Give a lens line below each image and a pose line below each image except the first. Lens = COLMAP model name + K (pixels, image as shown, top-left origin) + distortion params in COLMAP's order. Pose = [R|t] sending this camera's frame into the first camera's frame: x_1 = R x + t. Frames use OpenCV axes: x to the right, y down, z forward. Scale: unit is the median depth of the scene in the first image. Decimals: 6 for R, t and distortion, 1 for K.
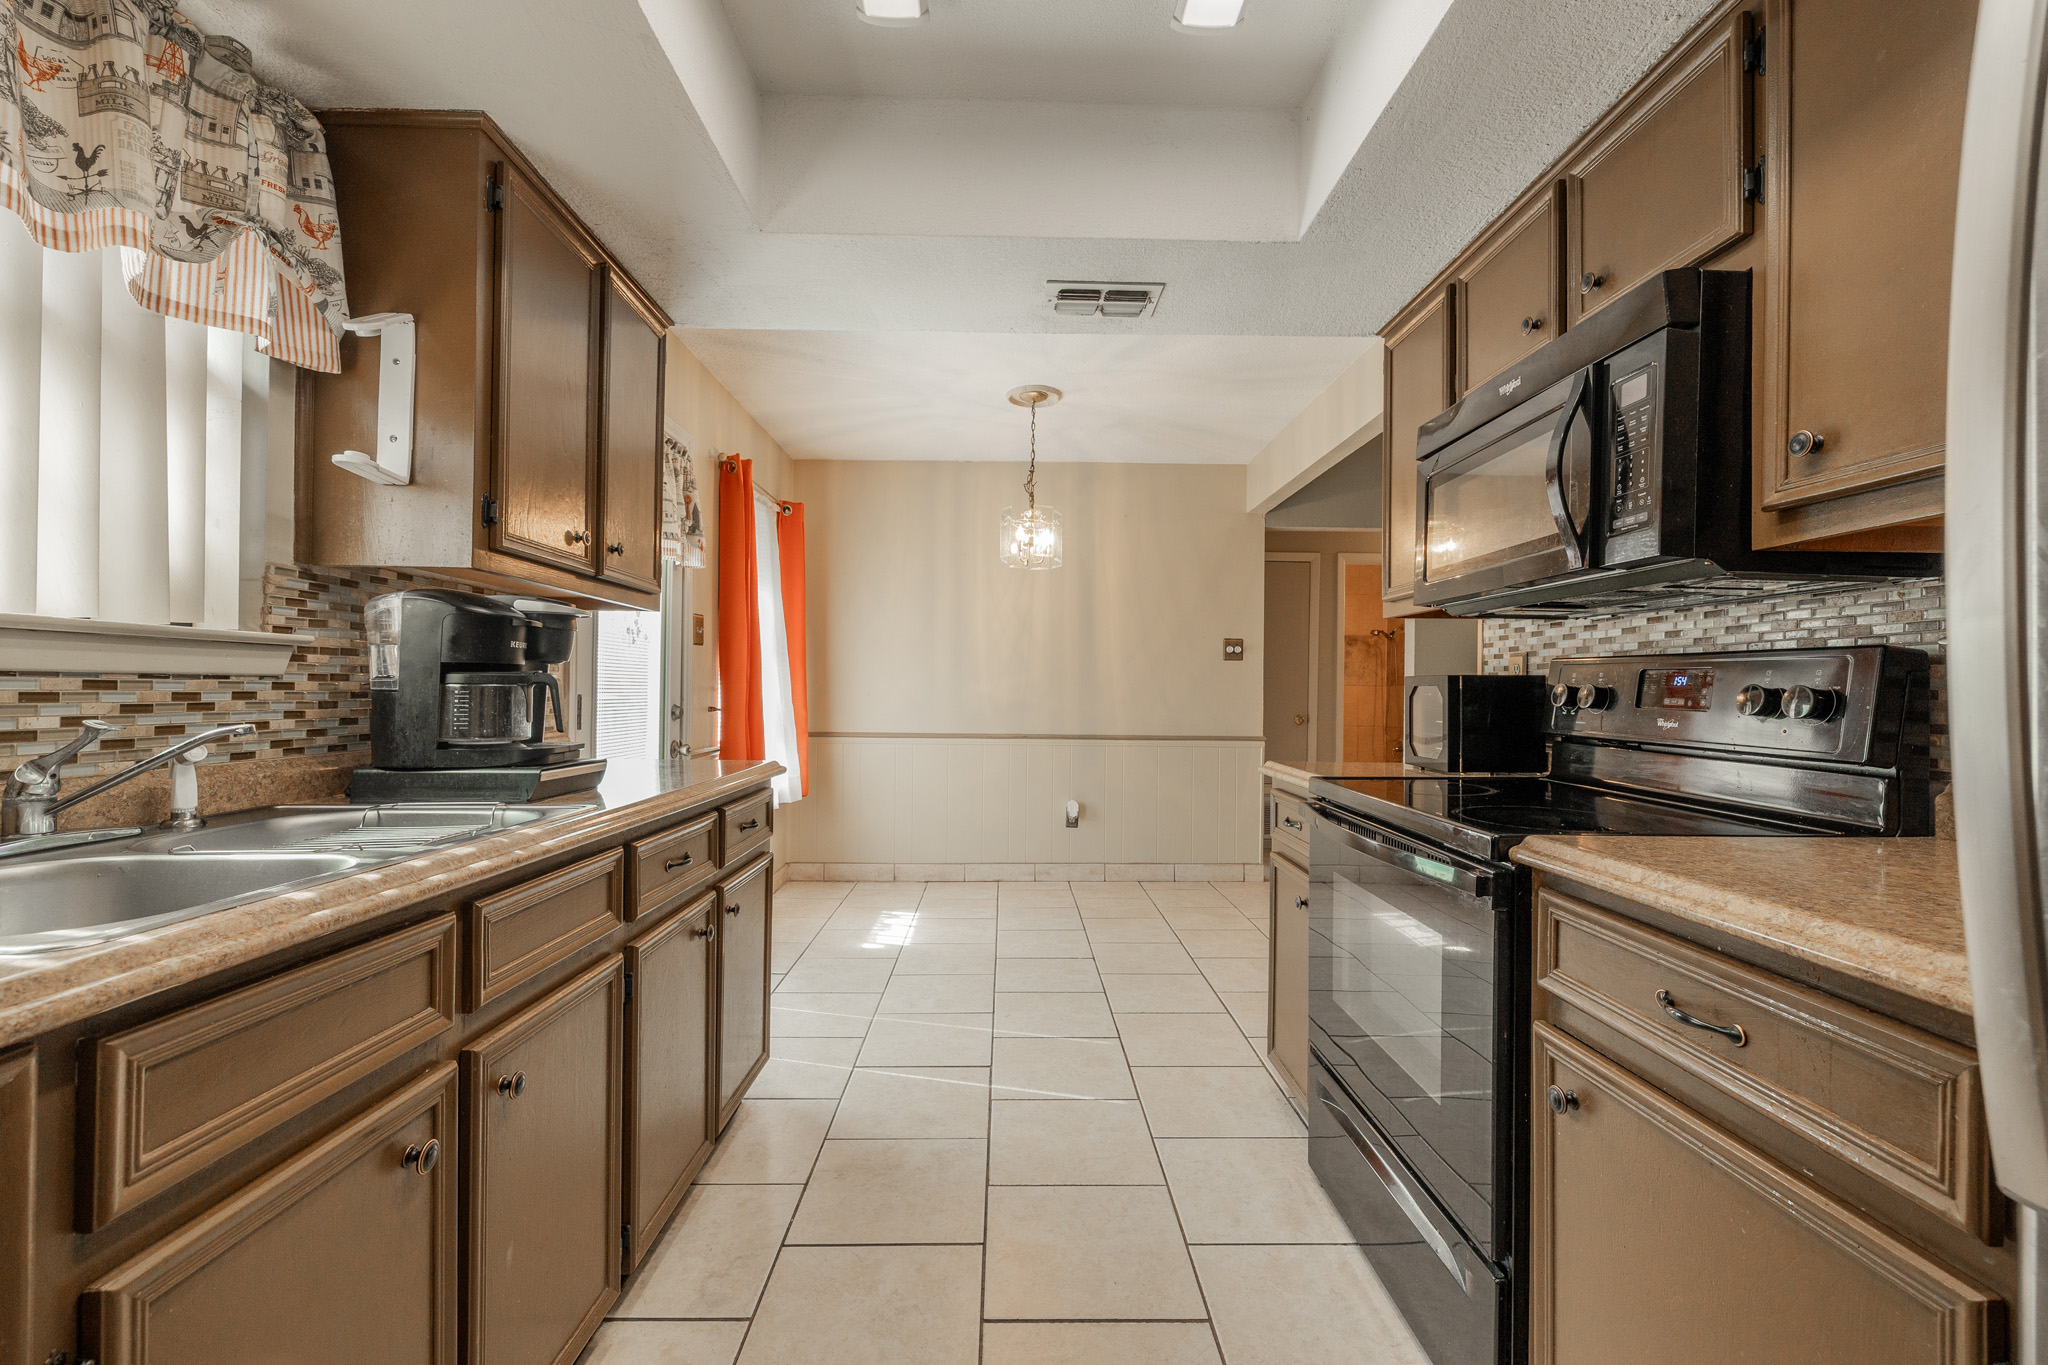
lens RADIAL K [[859.4, 0, 1024.5], [0, 859.4, 681.5], [0, 0, 1]] dist [0.000776, -0.000400]
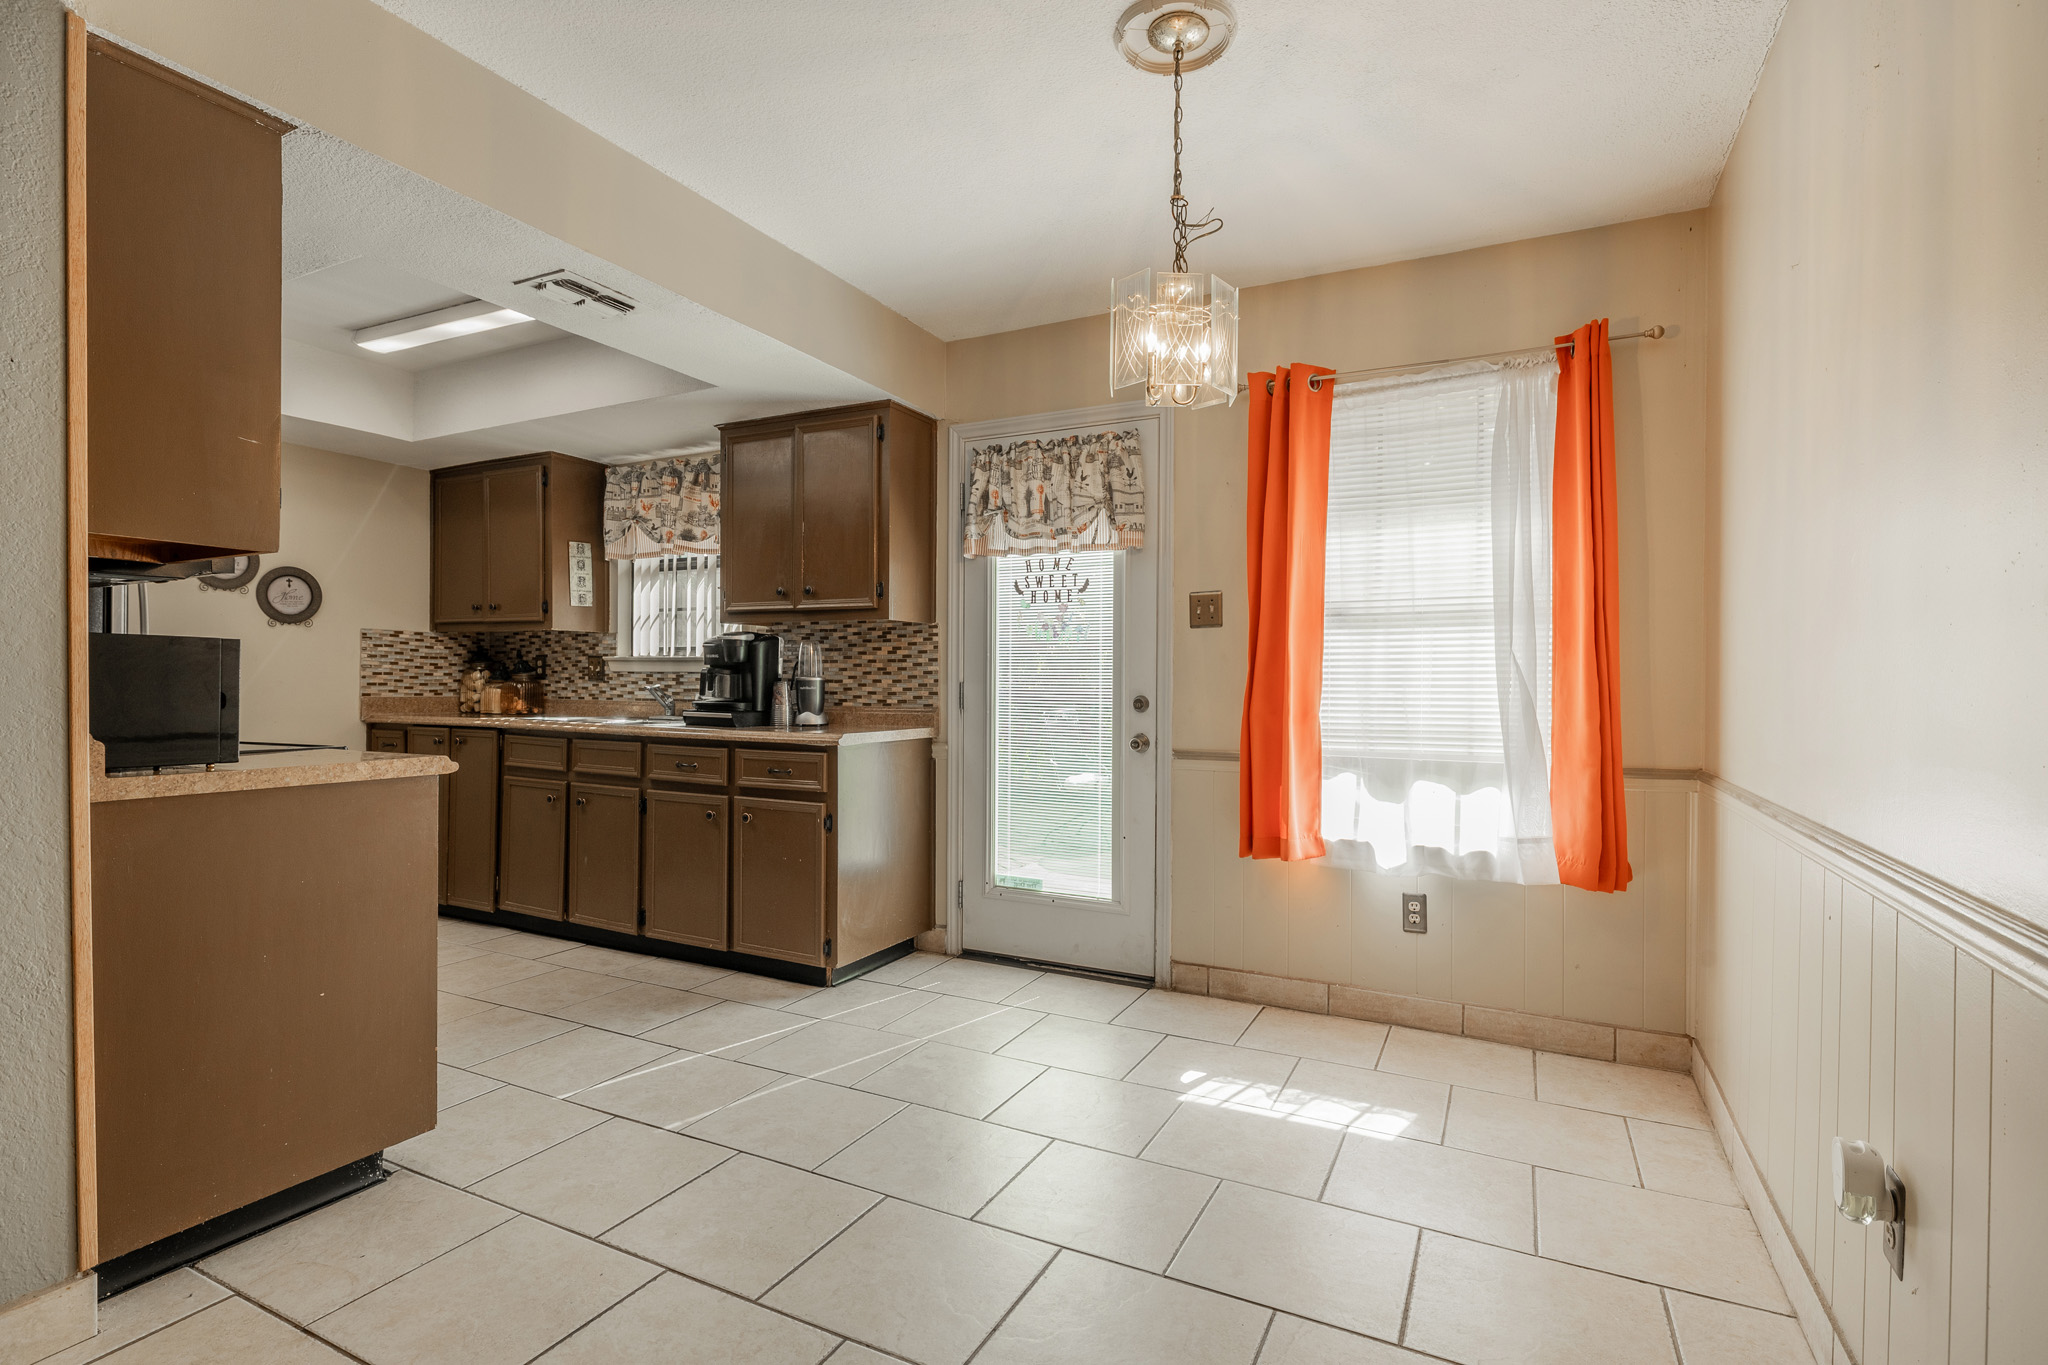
lens RADIAL K [[984.2, 0, 1018.8], [0, 984.2, 671.0], [0, 0, 1]] dist [0.023937, 0.000201]
pose [[-0.480172, -0.015982, -0.877029, 0.958991], [-0.005677, 0.999870, -0.015112, 0.024974], [0.877156, -0.002277, -0.480200, 2.197972]]
